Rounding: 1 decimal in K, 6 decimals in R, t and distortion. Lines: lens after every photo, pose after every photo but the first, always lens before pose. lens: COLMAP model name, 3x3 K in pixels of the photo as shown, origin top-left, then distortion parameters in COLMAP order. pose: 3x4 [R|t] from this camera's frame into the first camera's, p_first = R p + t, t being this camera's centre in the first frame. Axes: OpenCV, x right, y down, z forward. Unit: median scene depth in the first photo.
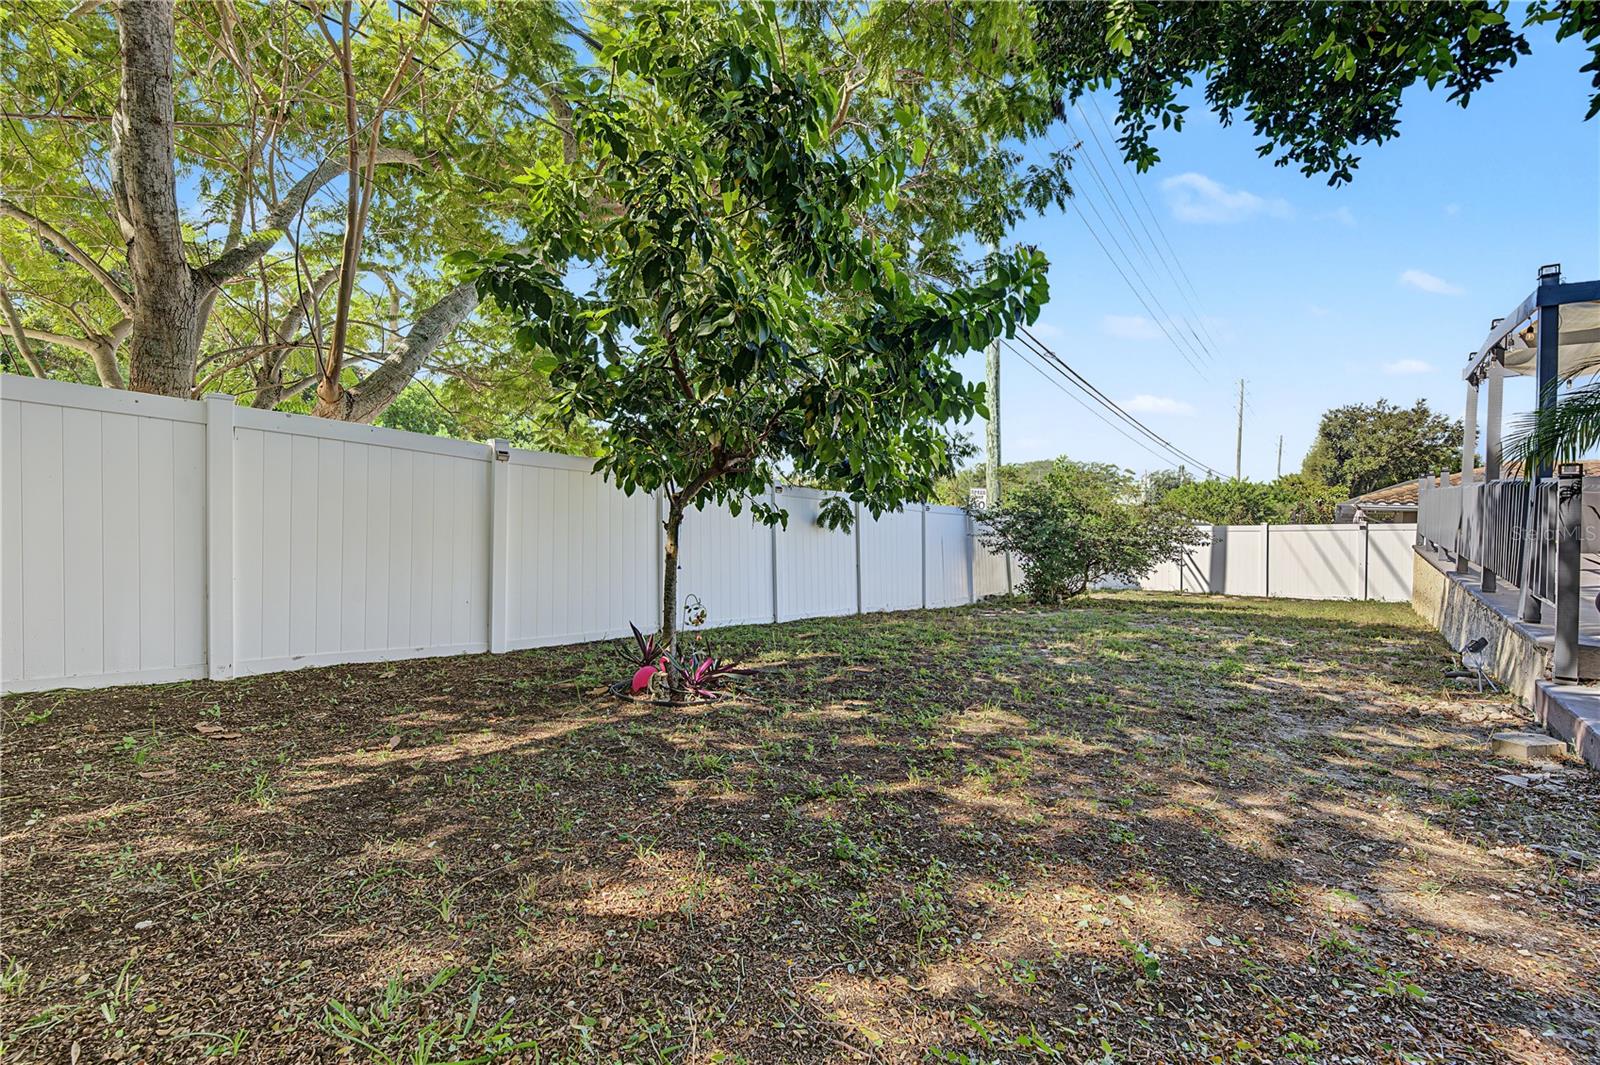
lens RADIAL K [[707.2, 0, 799.6], [0, 707.2, 527.3], [0, 0, 1]] dist [0.003211, 0.000165]
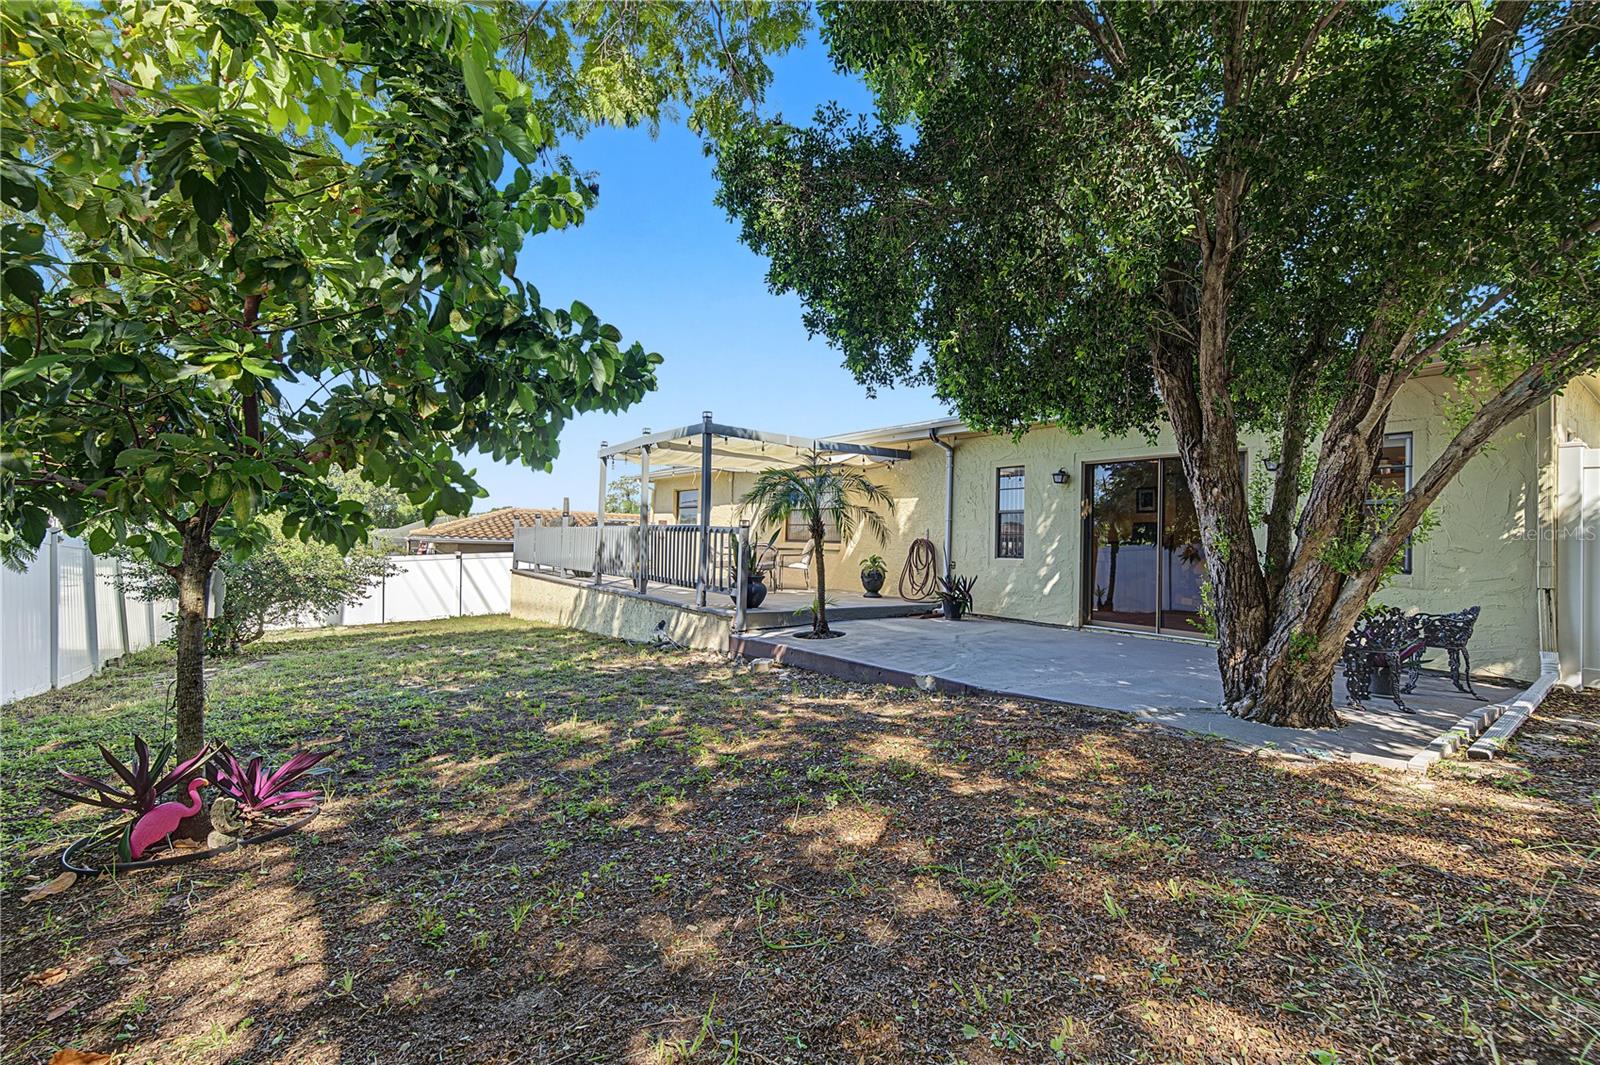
lens RADIAL K [[707.2, 0, 799.0], [0, 707.2, 542.6], [0, 0, 1]] dist [0.003211, 0.000165]
pose [[0.248678, -0.000749, 0.968586, -0.813412], [0.022513, 0.999734, -0.005007, -0.015911], [-0.968324, 0.023051, 0.248629, 0.386711]]
